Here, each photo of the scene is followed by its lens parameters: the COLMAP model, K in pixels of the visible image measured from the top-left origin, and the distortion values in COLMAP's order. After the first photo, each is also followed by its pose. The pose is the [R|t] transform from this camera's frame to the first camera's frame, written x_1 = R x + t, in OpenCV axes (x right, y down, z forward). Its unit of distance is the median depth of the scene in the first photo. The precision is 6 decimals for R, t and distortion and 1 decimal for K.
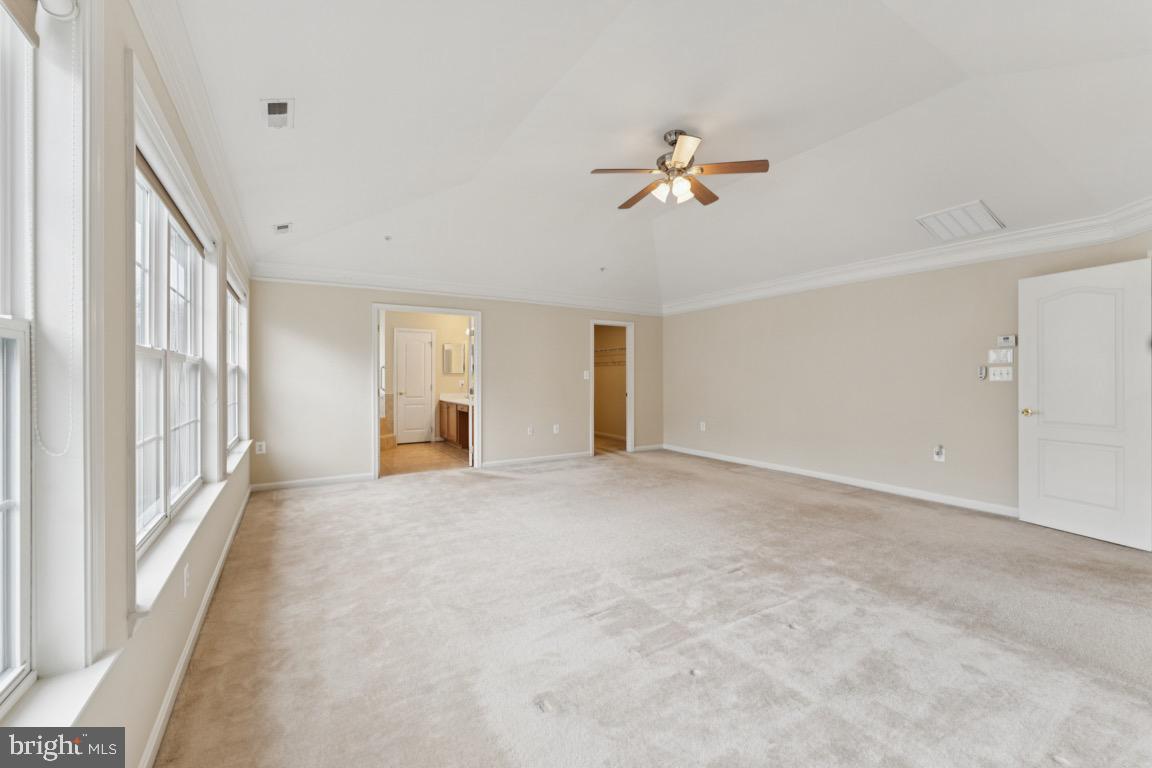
lens RADIAL K [[466.9, 0, 575.6], [0, 466.9, 381.0], [0, 0, 1]] dist [-0.002289, 0.000527]
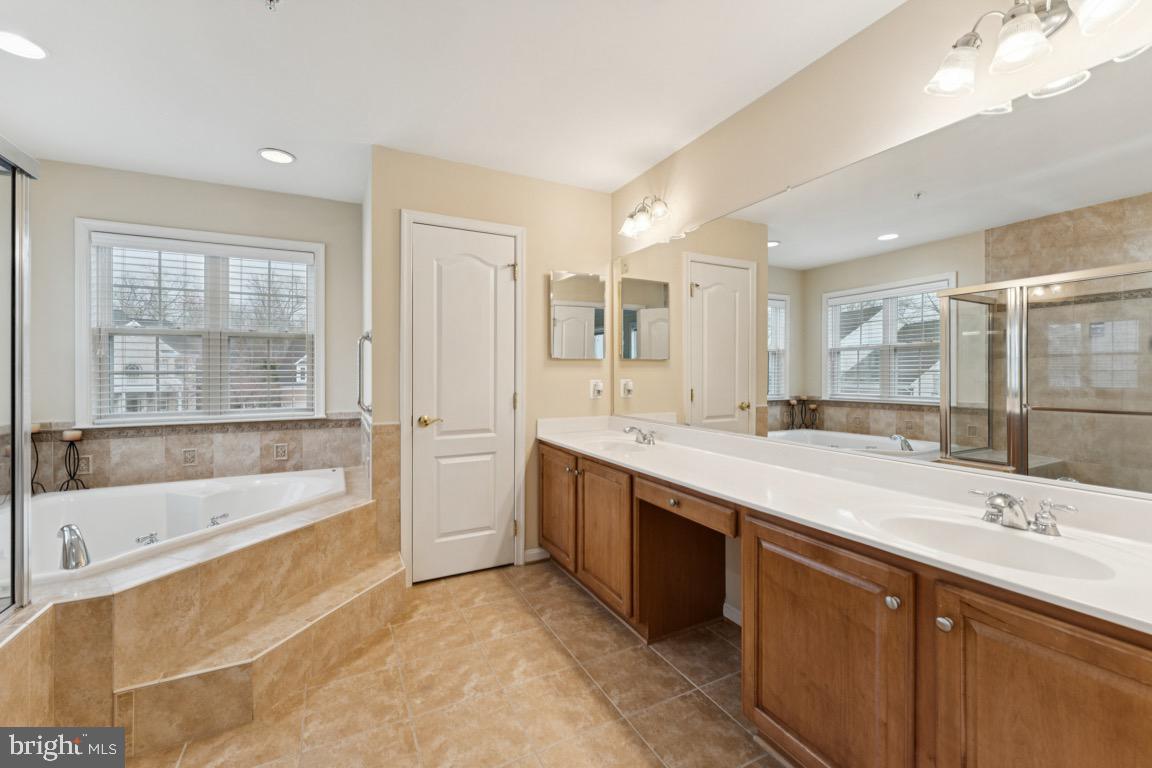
lens RADIAL K [[466.9, 0, 576.6], [0, 466.9, 378.5], [0, 0, 1]] dist [-0.002289, 0.000527]
pose [[0.997280, -0.001136, -0.073703, -0.244390], [0.001142, 0.999999, 0.000038, -0.002543], [0.073703, -0.000123, 0.997280, 0.683559]]
